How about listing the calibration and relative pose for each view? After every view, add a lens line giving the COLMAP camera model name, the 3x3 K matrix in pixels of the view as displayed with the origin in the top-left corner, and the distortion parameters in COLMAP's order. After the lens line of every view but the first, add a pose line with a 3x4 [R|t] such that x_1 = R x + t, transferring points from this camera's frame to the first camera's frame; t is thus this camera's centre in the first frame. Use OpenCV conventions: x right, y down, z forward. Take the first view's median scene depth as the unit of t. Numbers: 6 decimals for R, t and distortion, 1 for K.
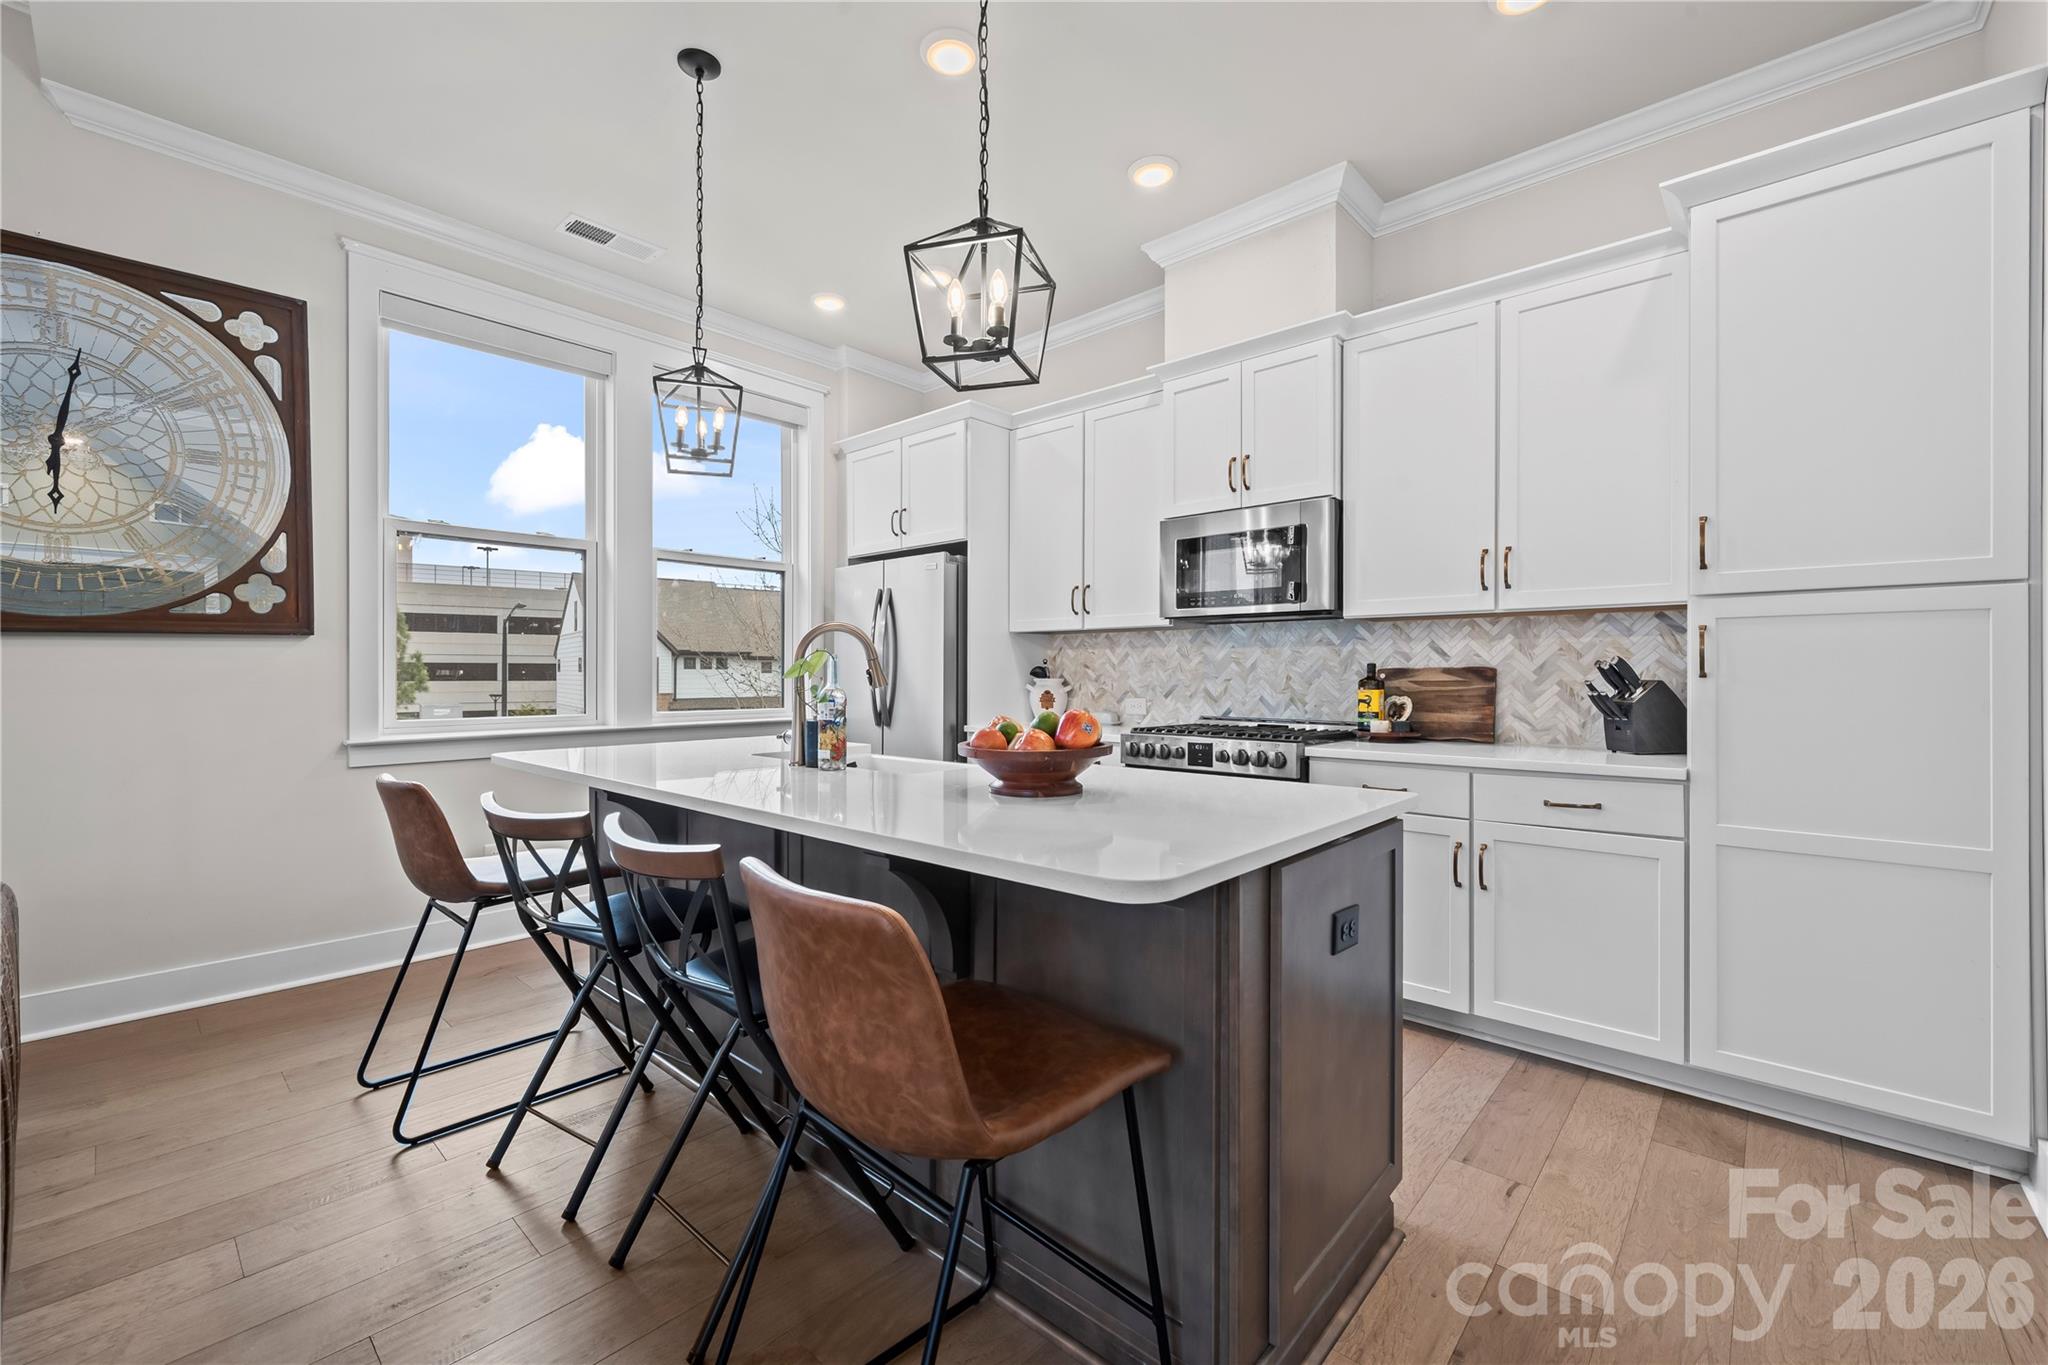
lens RADIAL K [[838.6, 0, 1024.8], [0, 838.6, 675.8], [0, 0, 1]] dist [0.001403, -0.000306]
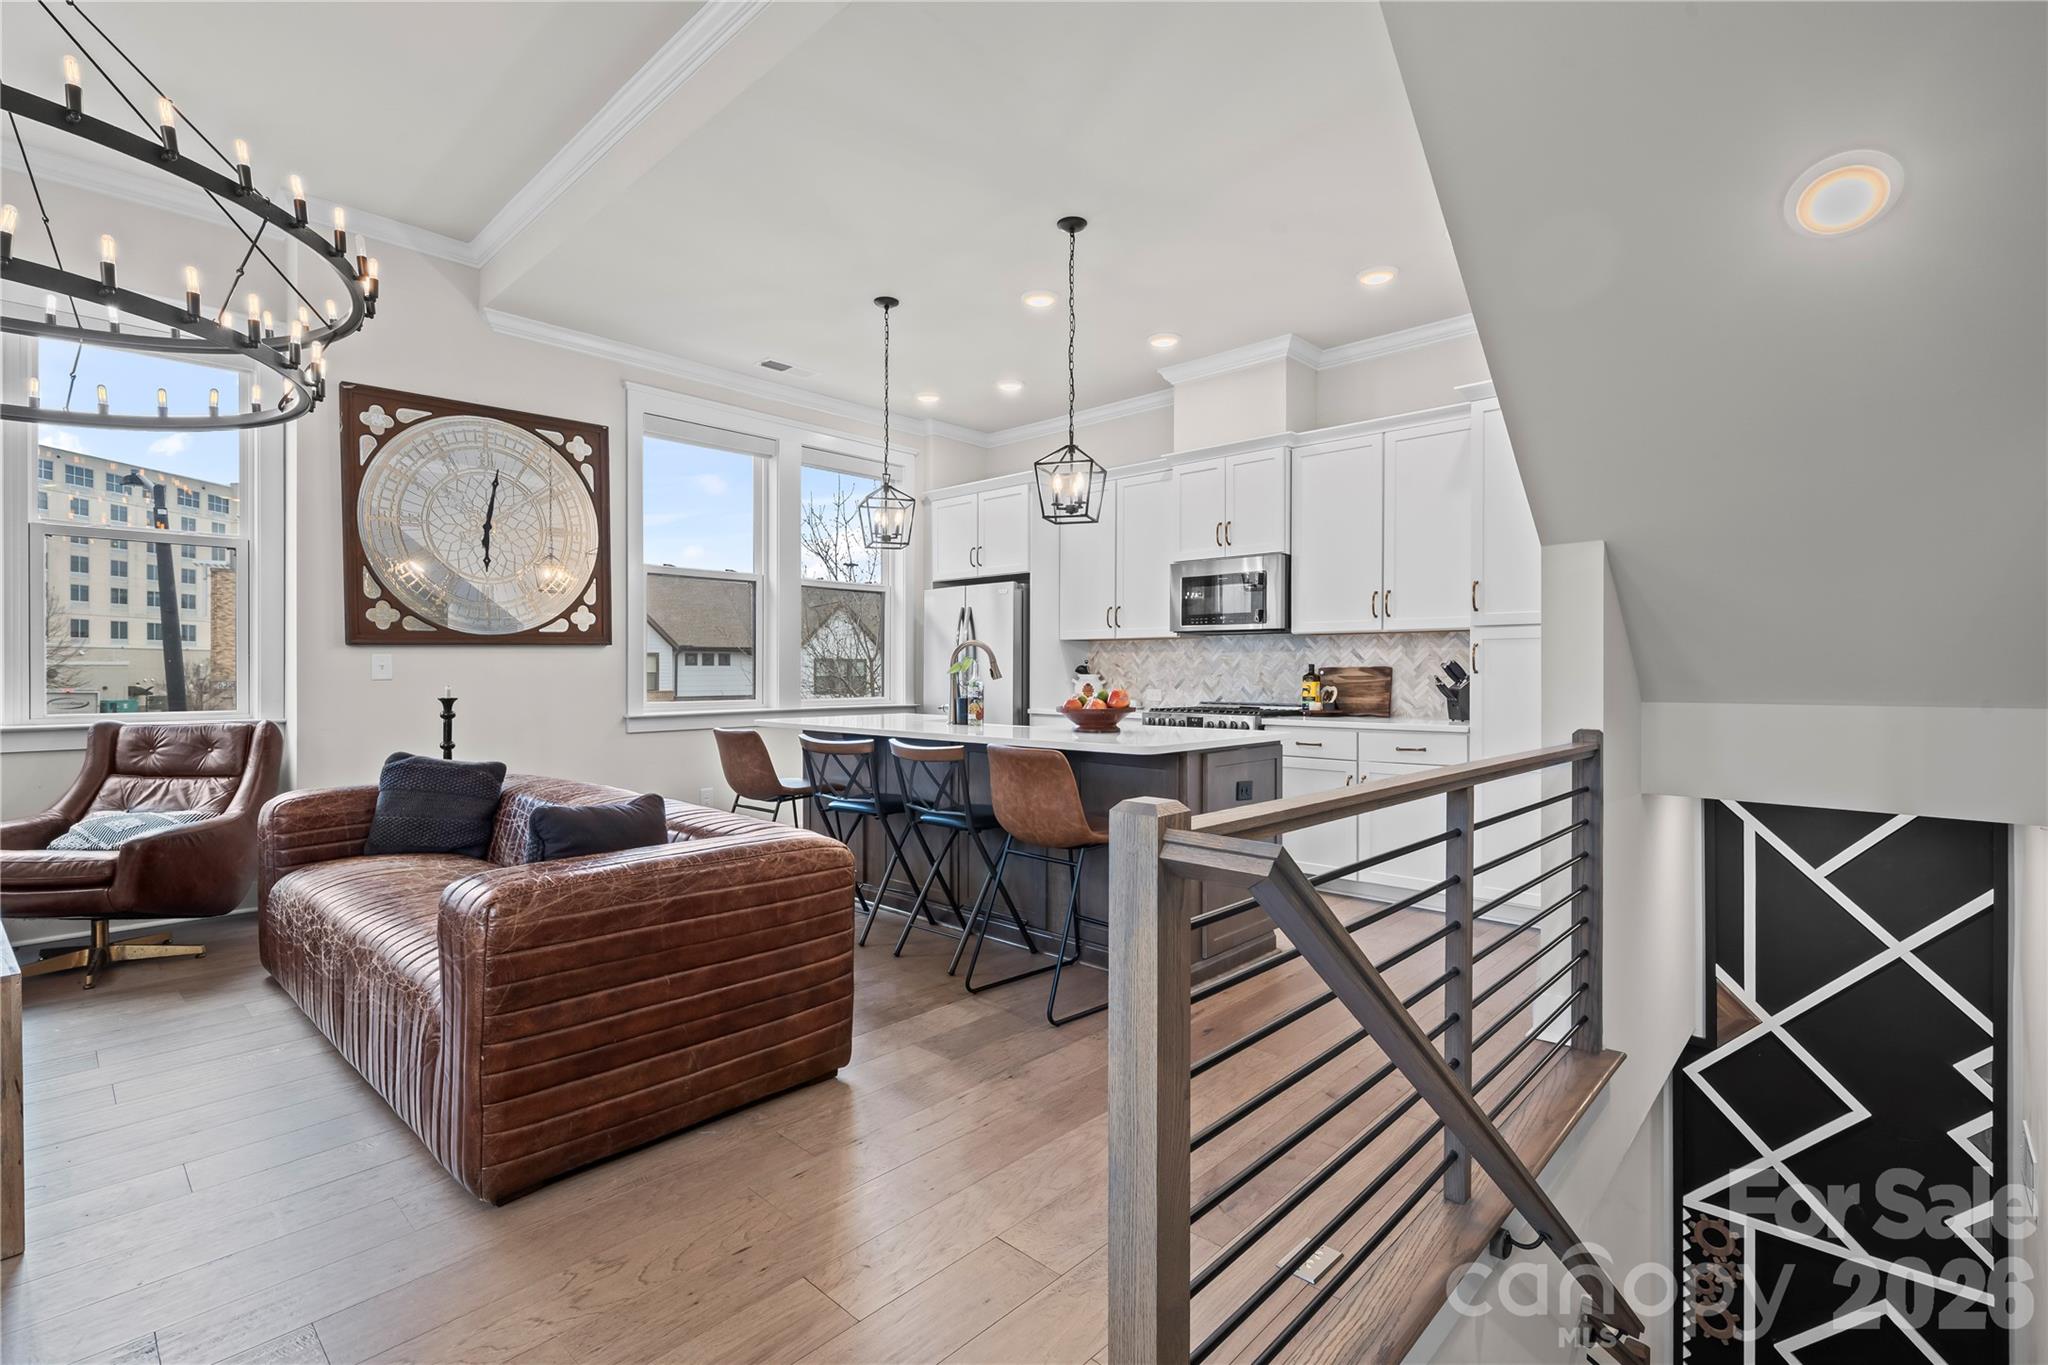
lens RADIAL K [[930.6, 0, 1026.3], [0, 930.6, 674.5], [0, 0, 1]] dist [0.005970, -0.001740]
pose [[0.999871, 0.000996, -0.016020, -0.064781], [-0.000971, 0.999998, 0.001538, 0.001470], [0.016022, -0.001522, 0.999870, -0.657949]]
